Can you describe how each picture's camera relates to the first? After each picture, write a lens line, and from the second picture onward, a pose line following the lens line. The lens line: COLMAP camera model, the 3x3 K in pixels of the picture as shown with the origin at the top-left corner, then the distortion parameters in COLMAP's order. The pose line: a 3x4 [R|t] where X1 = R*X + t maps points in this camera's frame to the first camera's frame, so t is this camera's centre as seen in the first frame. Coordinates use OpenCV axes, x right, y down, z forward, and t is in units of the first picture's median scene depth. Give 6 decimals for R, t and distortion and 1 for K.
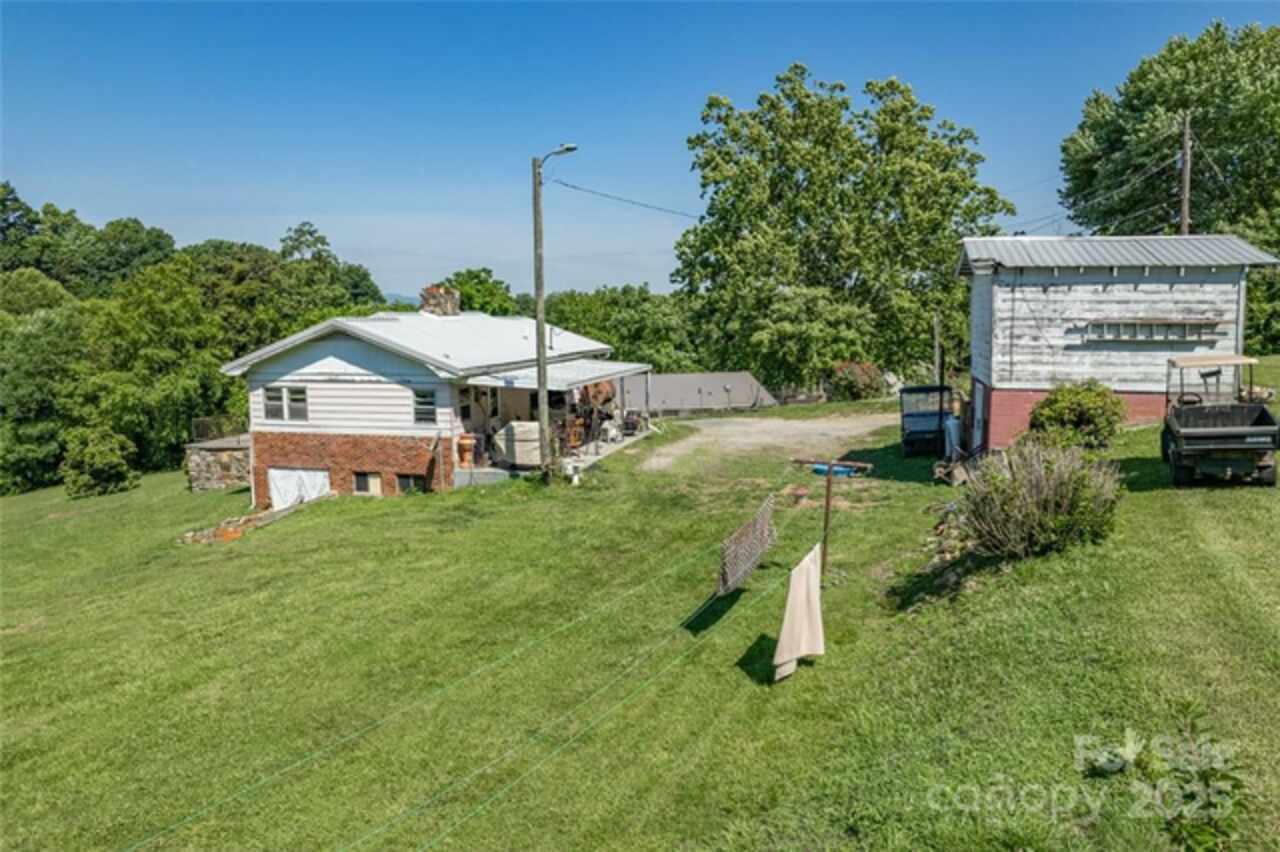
lens RADIAL K [[875.8, 0, 640.0], [0, 875.8, 426.0], [0, 0, 1]] dist [-0.129090, 0.088994]
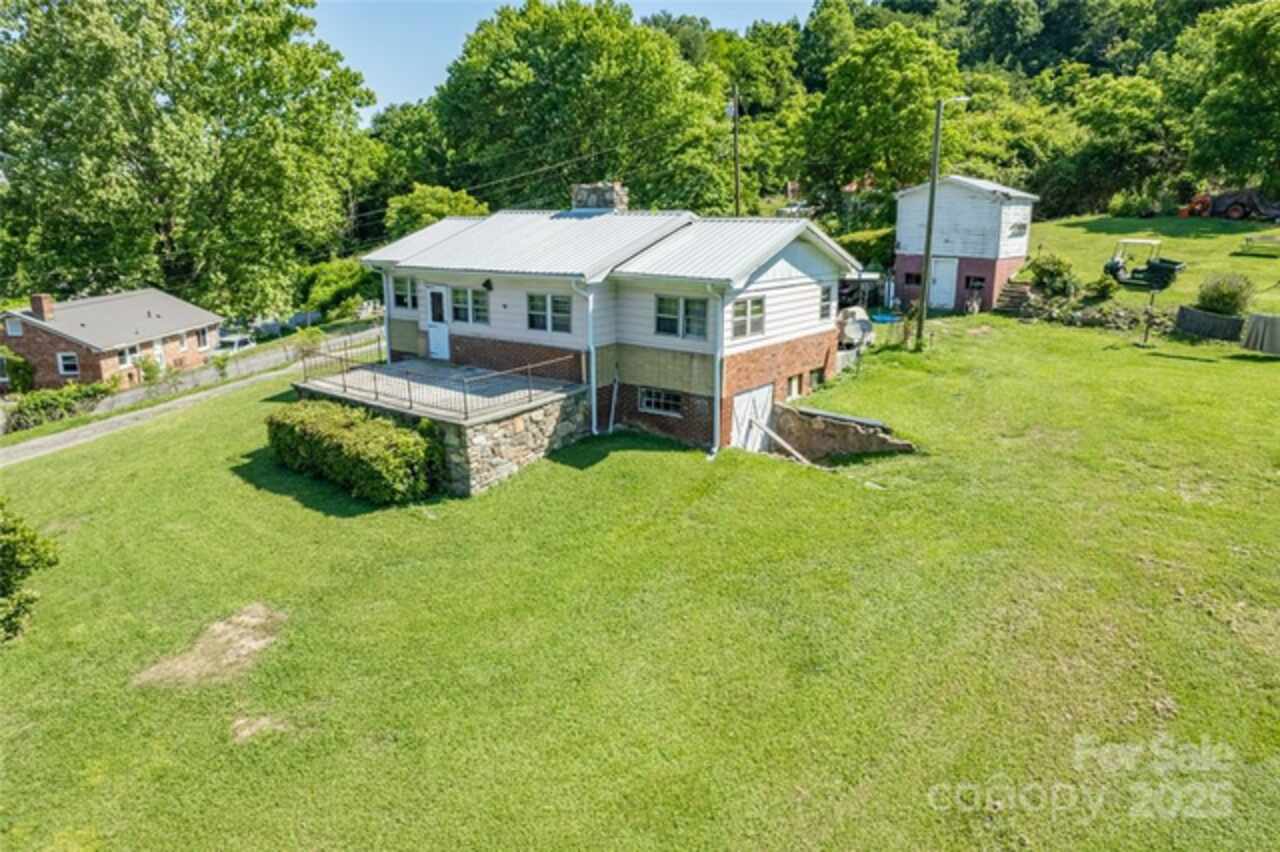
lens RADIAL K [[875.8, 0, 640.0], [0, 875.8, 426.0], [0, 0, 1]] dist [-0.129090, 0.088994]
pose [[0.374630, -0.216469, 0.901550, -1.279179], [0.111962, 0.975810, 0.187775, -0.097172], [-0.920389, 0.030593, 0.389804, 0.765634]]
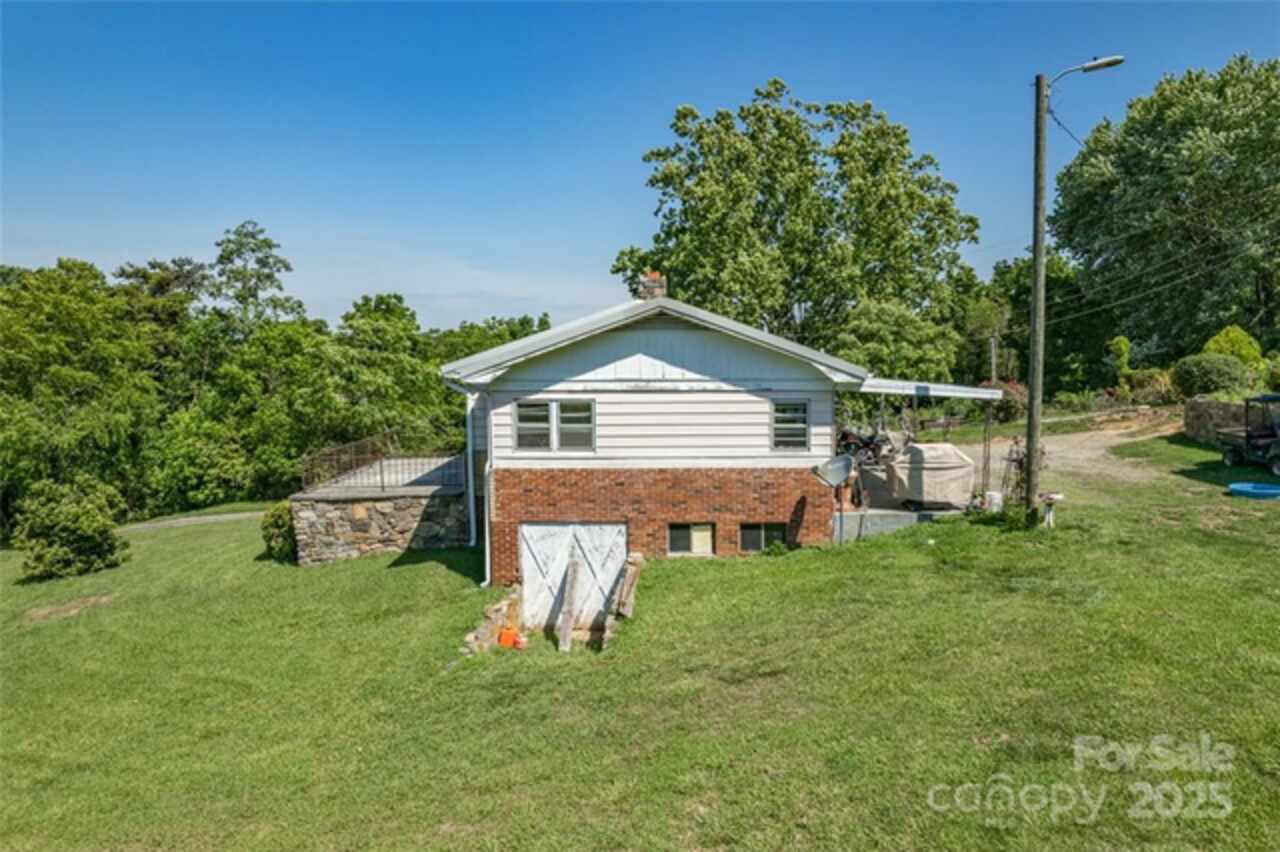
lens RADIAL K [[875.8, 0, 640.0], [0, 875.8, 426.0], [0, 0, 1]] dist [-0.129090, 0.088994]
pose [[0.973958, -0.016061, 0.226159, -0.504555], [0.026896, 0.998629, -0.044912, 0.006391], [-0.225128, 0.049826, 0.973054, 0.327018]]
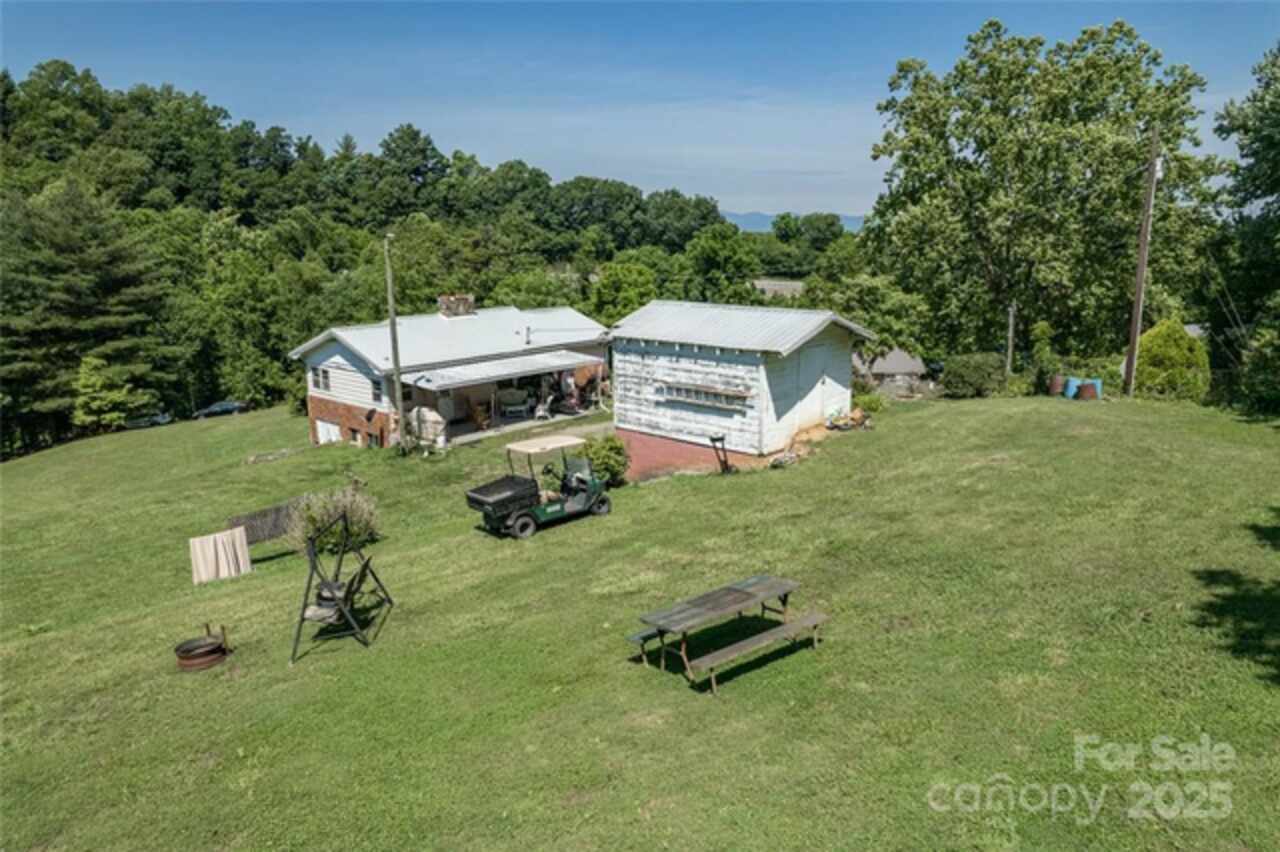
lens RADIAL K [[845.0, 0, 640.0], [0, 845.0, 426.0], [0, 0, 1]] dist [-0.093040, 0.074265]
pose [[0.900171, 0.101244, -0.423606, 0.745614], [-0.059139, 0.992012, 0.111424, -0.143642], [0.431503, -0.075249, 0.898968, -0.102204]]
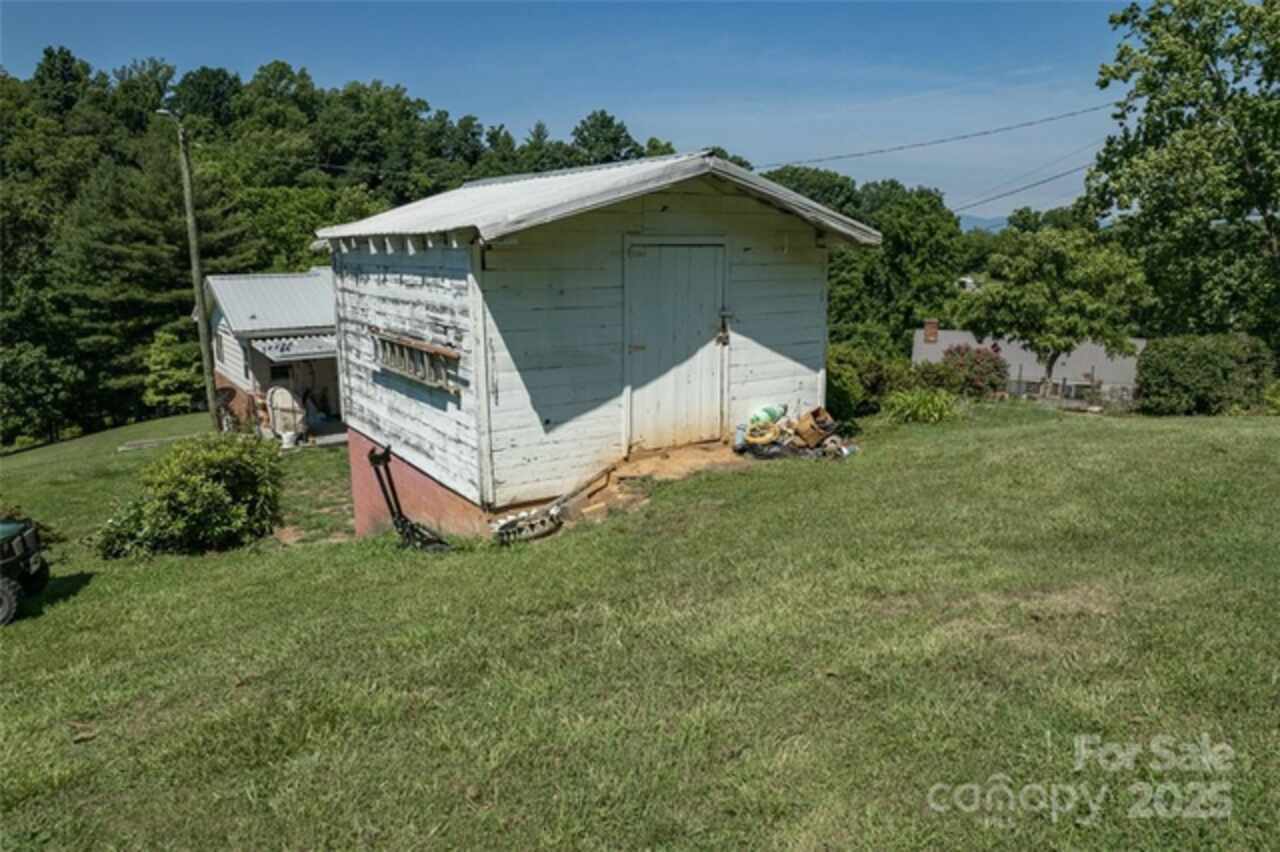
lens RADIAL K [[879.6, 0, 635.3], [0, 879.6, 444.0], [0, 0, 1]] dist [-0.065767, 0.006507]
pose [[0.757555, 0.153637, -0.634434, 0.761920], [-0.086937, 0.986996, 0.135206, -0.104345], [0.646956, -0.047270, 0.761060, 0.479453]]
